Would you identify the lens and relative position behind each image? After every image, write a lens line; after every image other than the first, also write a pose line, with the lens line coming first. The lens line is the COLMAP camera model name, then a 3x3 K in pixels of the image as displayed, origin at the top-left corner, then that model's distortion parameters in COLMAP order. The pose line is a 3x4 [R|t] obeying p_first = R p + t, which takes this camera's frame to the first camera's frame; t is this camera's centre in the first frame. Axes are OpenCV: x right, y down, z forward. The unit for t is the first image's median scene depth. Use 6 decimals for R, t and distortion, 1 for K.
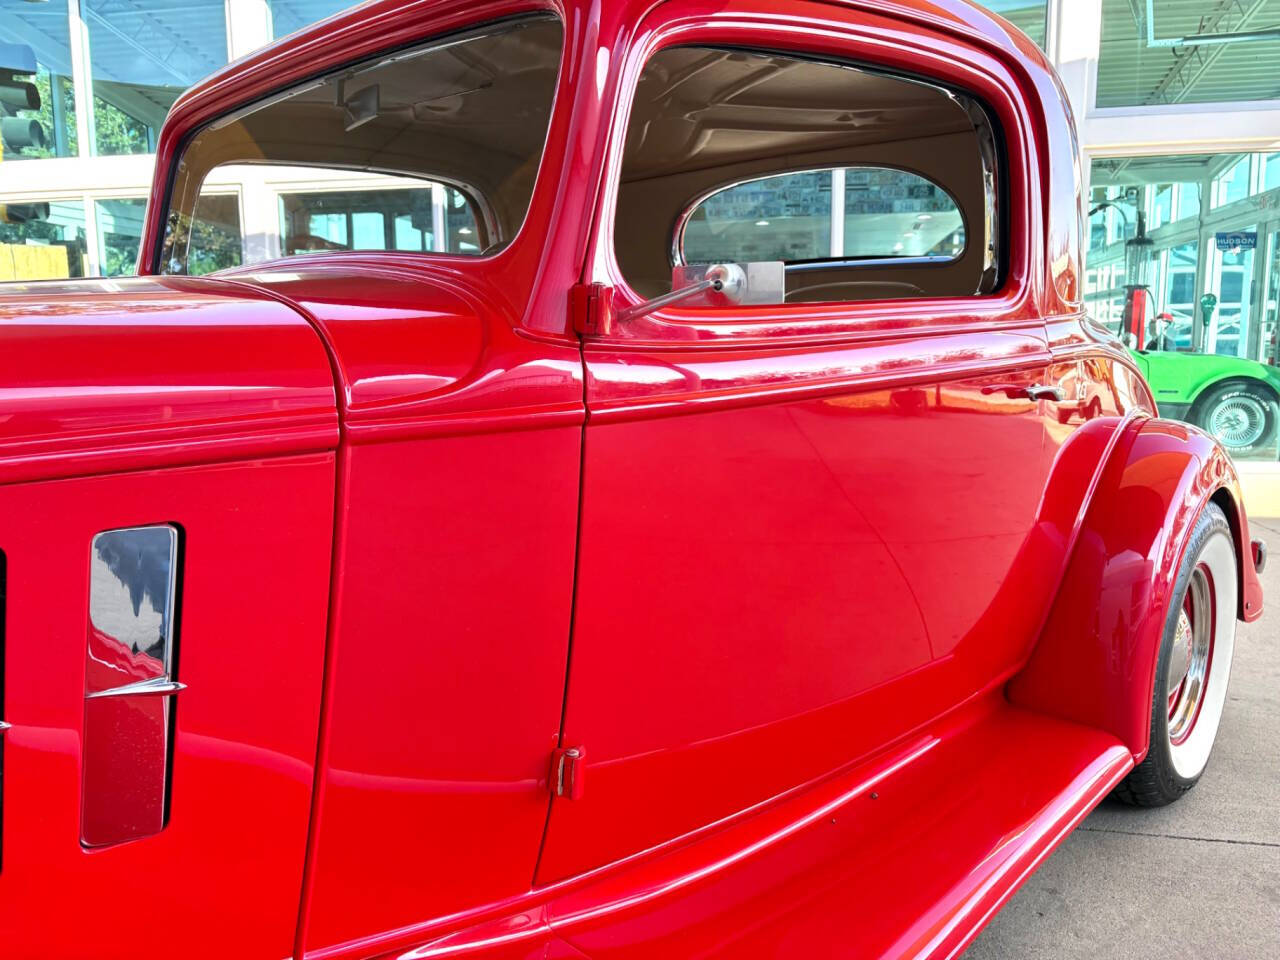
lens RADIAL K [[958.4, 0, 640.0], [0, 958.4, 480.0], [0, 0, 1]] dist [0.017733, -0.025179]
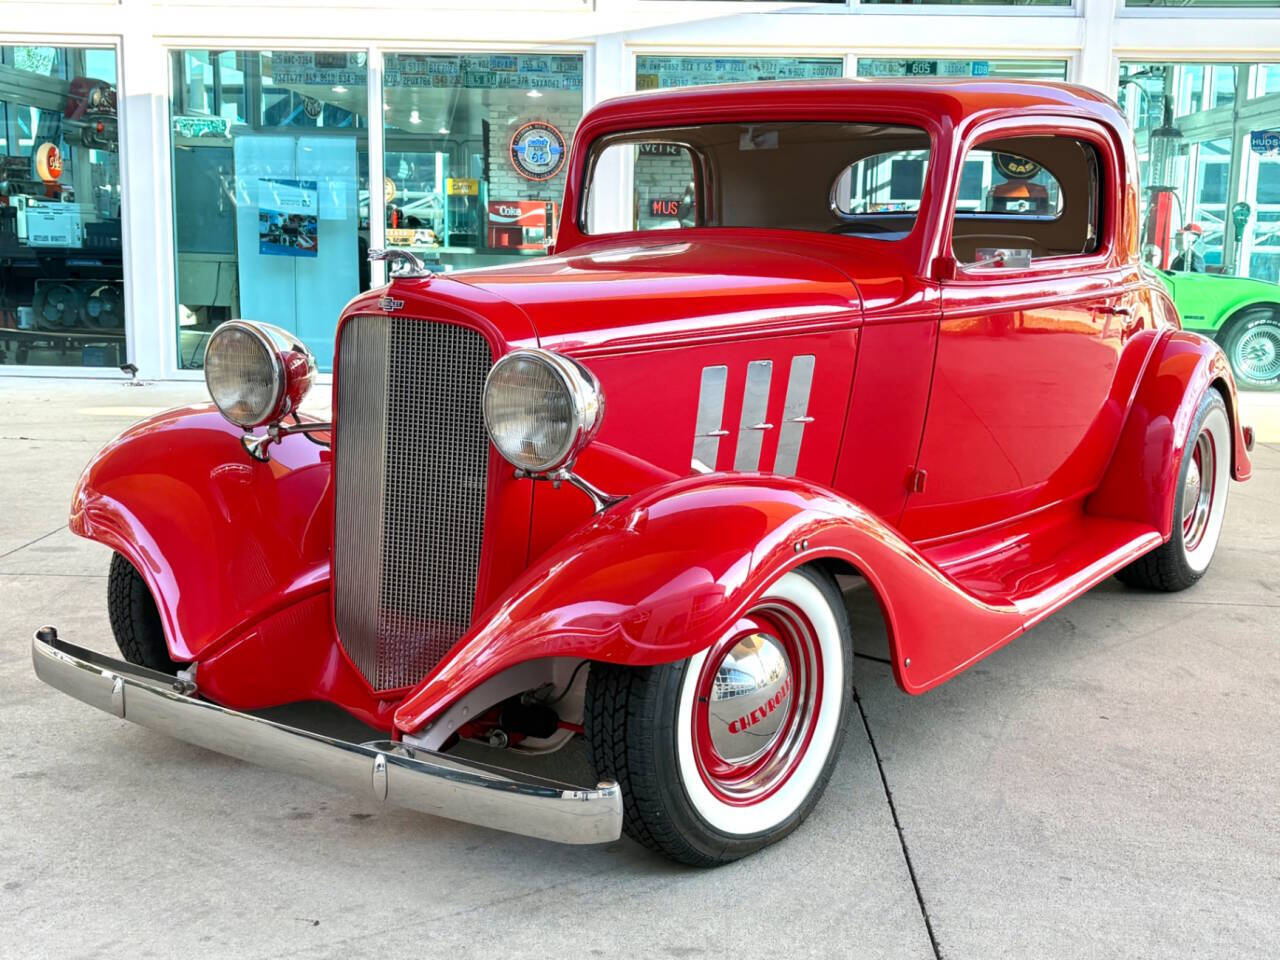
lens RADIAL K [[1442.4, 0, 644.9], [0, 1442.4, 498.2], [0, 0, 1]] dist [0.101036, -0.360214]
pose [[0.990114, 0.002570, 0.140242, -0.146048], [-0.008042, 0.999228, 0.038462, 0.028196], [-0.140034, -0.039210, 0.989370, -0.273137]]
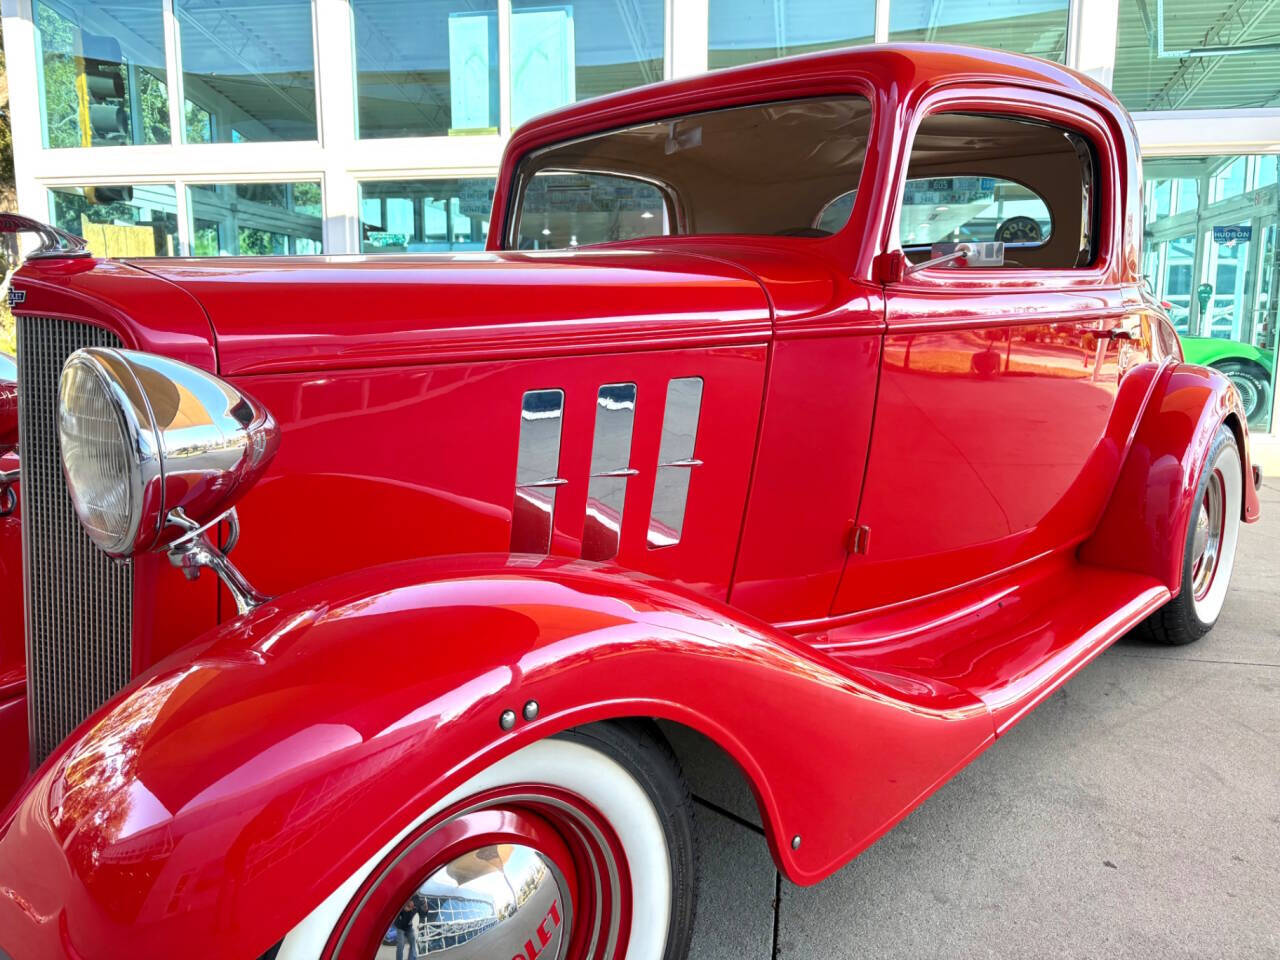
lens RADIAL K [[952.9, 0, 640.0], [0, 952.9, 480.0], [0, 0, 1]] dist [0.032613, -0.039895]
pose [[0.999920, 0.009407, 0.008458, -0.061813], [-0.009519, 0.999866, 0.013283, 0.022737], [-0.008332, -0.013363, 0.999876, -0.089361]]
